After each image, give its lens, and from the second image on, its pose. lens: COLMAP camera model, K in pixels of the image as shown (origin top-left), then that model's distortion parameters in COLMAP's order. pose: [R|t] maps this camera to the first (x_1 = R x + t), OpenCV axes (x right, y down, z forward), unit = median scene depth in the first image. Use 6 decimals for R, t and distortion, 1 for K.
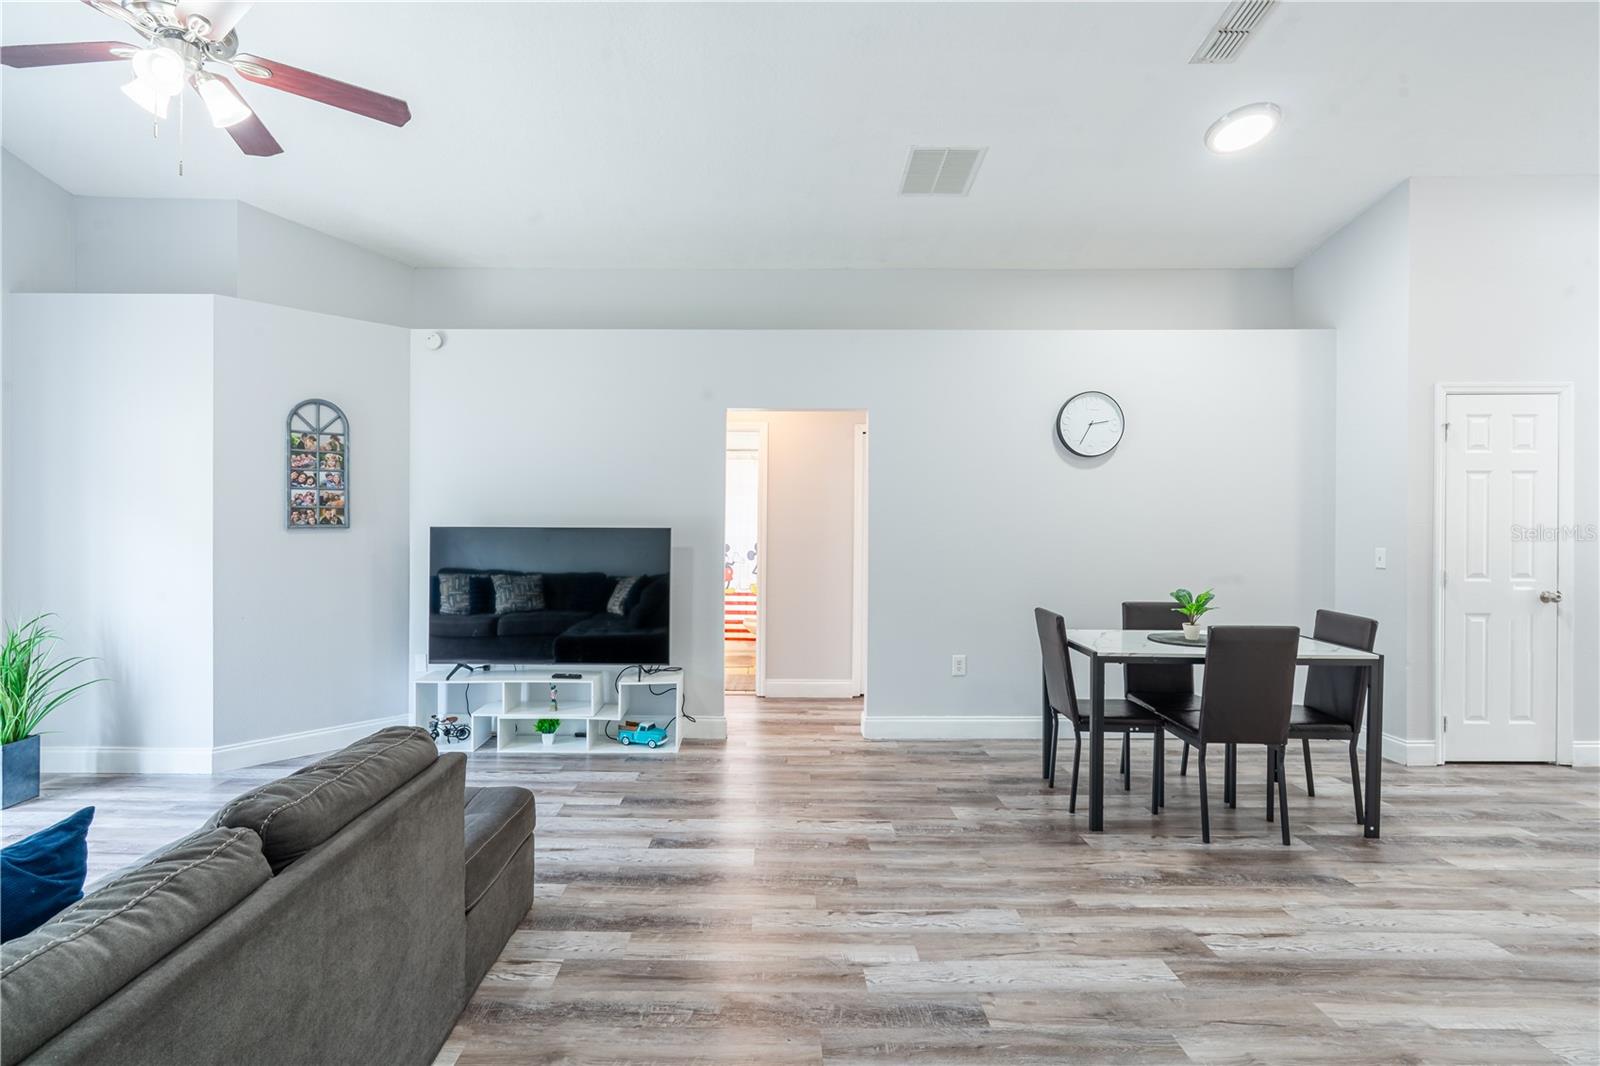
lens RADIAL K [[717.1, 0, 760.9], [0, 717.1, 534.9], [0, 0, 1]] dist [-0.011998, 0.005293]
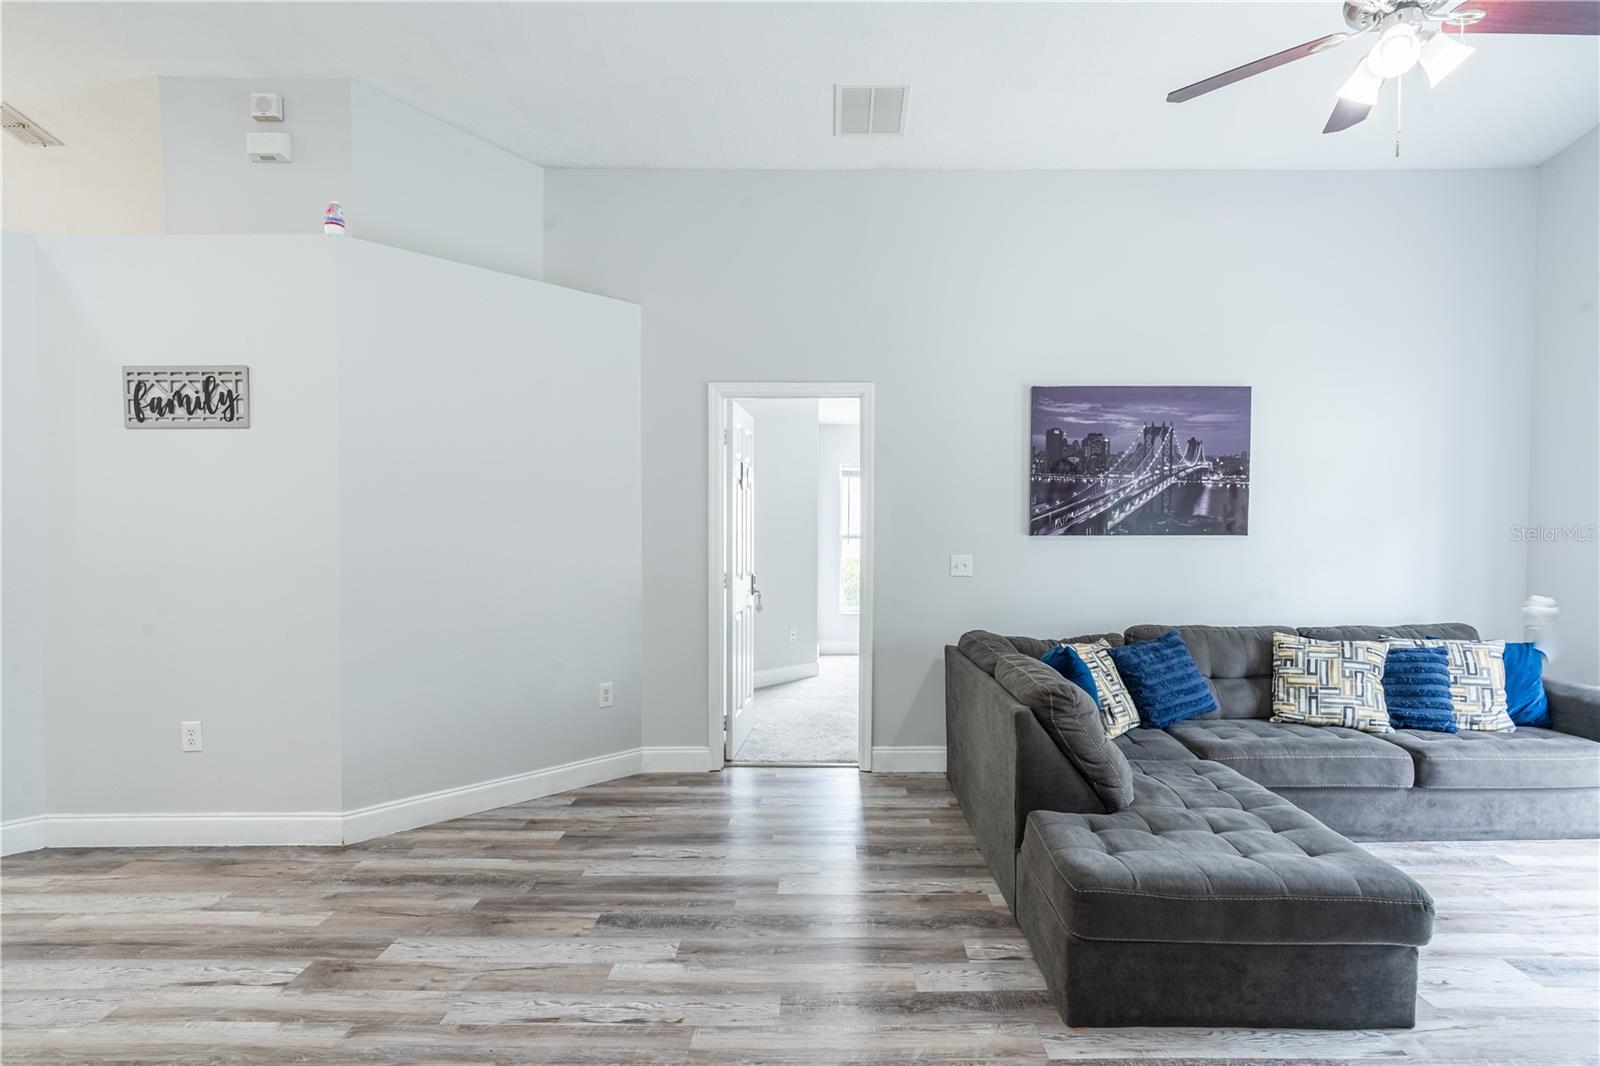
lens RADIAL K [[805.0, 0, 832.5], [0, 805.0, 556.3], [0, 0, 1]] dist [-0.008562, 0.005258]
pose [[-0.999645, 0.000116, -0.026637, -0.029823], [-0.001118, 0.998928, 0.046287, -0.015061], [0.026614, 0.046300, -0.998573, 1.175975]]
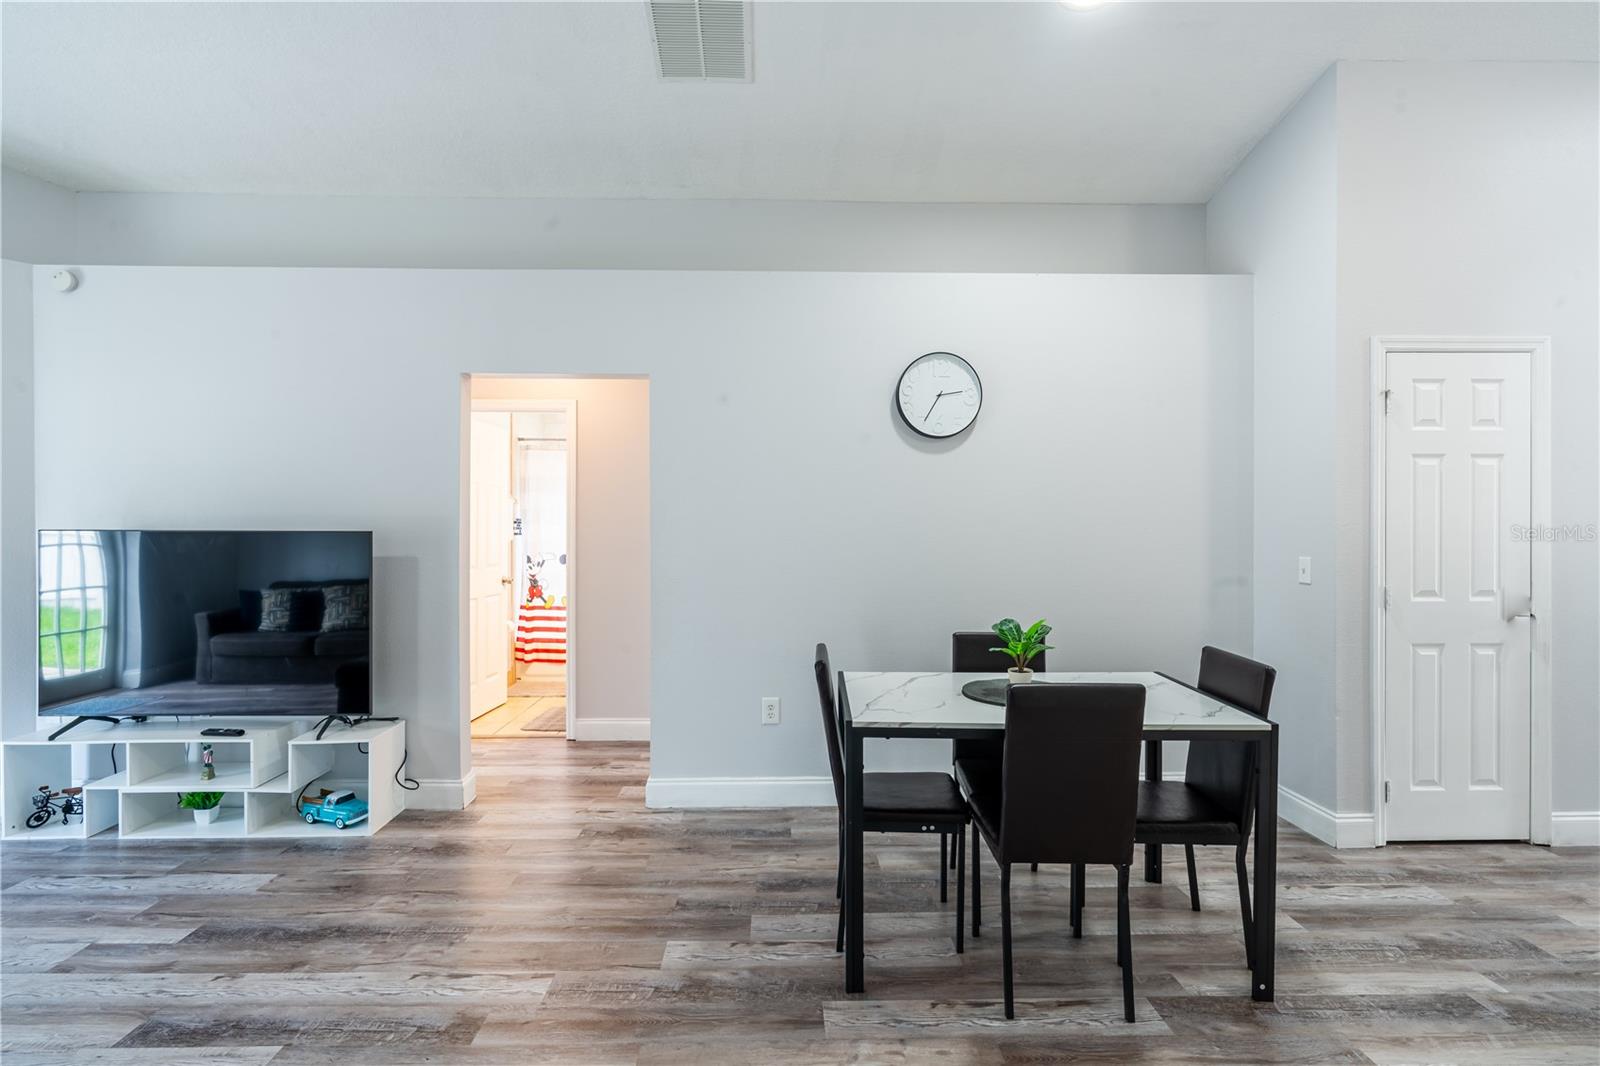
lens RADIAL K [[717.1, 0, 778.1], [0, 717.1, 531.3], [0, 0, 1]] dist [-0.011998, 0.005293]
pose [[0.999551, -0.000926, 0.029954, 0.302379], [0.001094, 0.999984, -0.005593, -0.005204], [-0.029948, 0.005623, 0.999536, 0.272652]]
